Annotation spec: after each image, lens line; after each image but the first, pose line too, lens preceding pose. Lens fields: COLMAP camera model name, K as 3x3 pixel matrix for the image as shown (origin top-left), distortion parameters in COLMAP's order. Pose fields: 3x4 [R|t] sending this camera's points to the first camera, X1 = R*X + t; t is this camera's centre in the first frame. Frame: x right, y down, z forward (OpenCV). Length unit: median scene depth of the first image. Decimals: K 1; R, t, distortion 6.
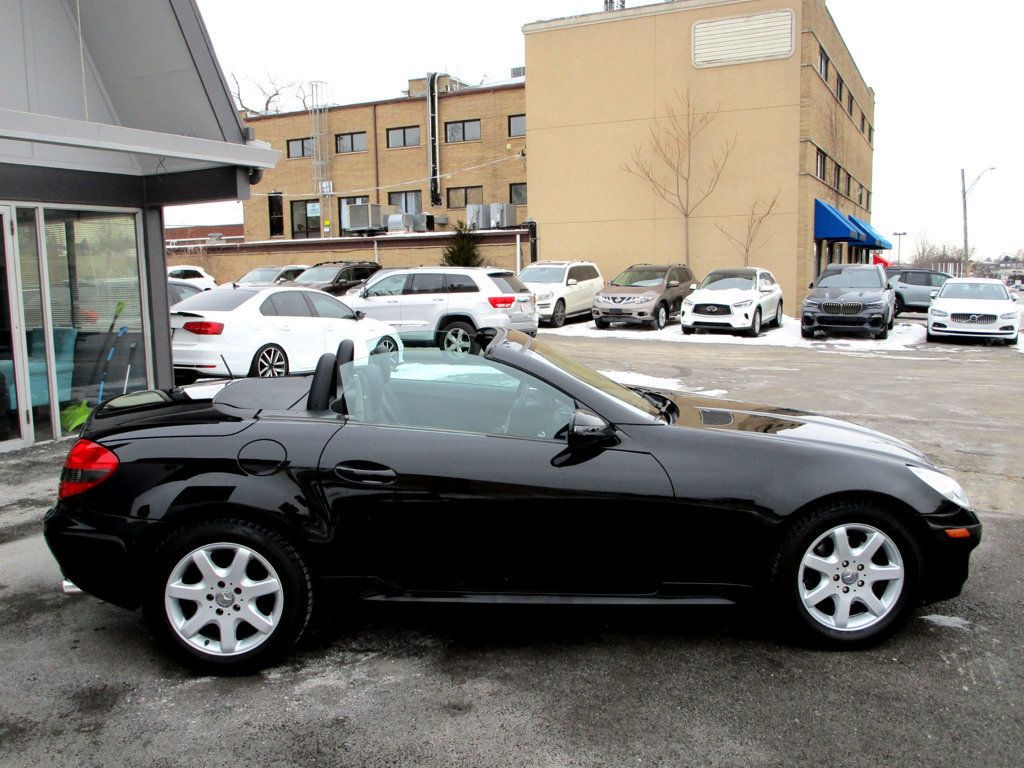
lens RADIAL K [[952.9, 0, 519.7], [0, 952.9, 386.4], [0, 0, 1]] dist [-0.022289, 0.000000]
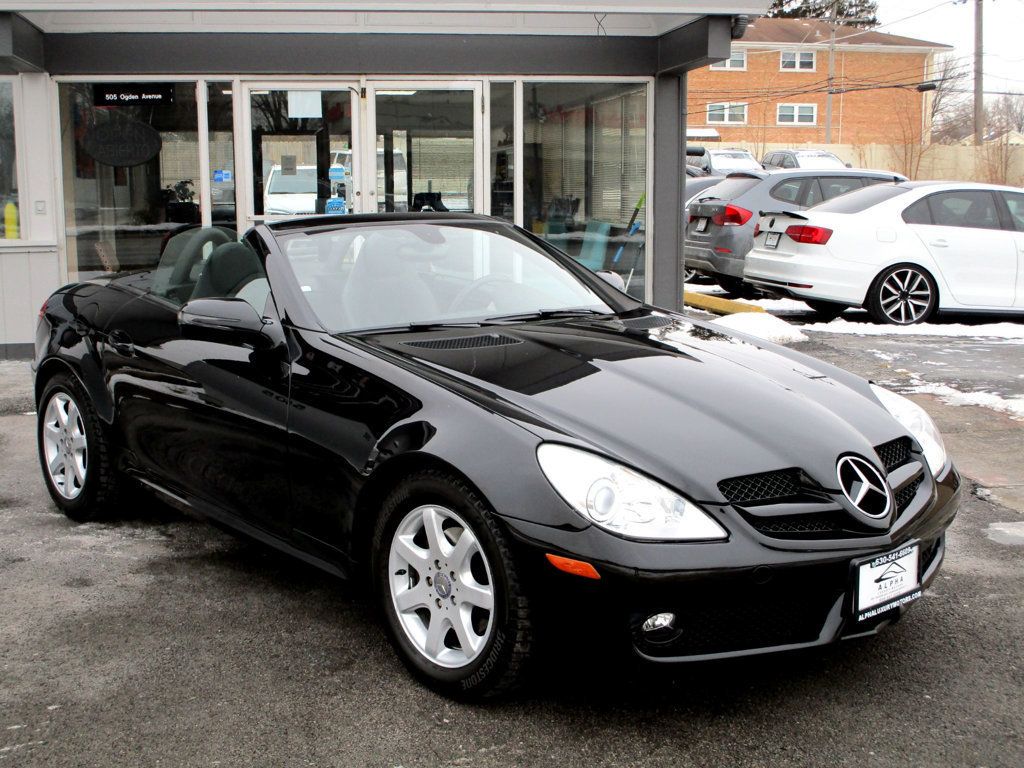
lens RADIAL K [[1431.5, 0, 510.4], [0, 1431.5, 383.3], [0, 0, 1]] dist [-0.072789, 0.000000]
pose [[0.560221, 0.127958, -0.818401, 0.584865], [-0.108593, 0.990815, 0.080580, -0.013410], [0.821194, 0.043730, 0.568970, 0.226010]]
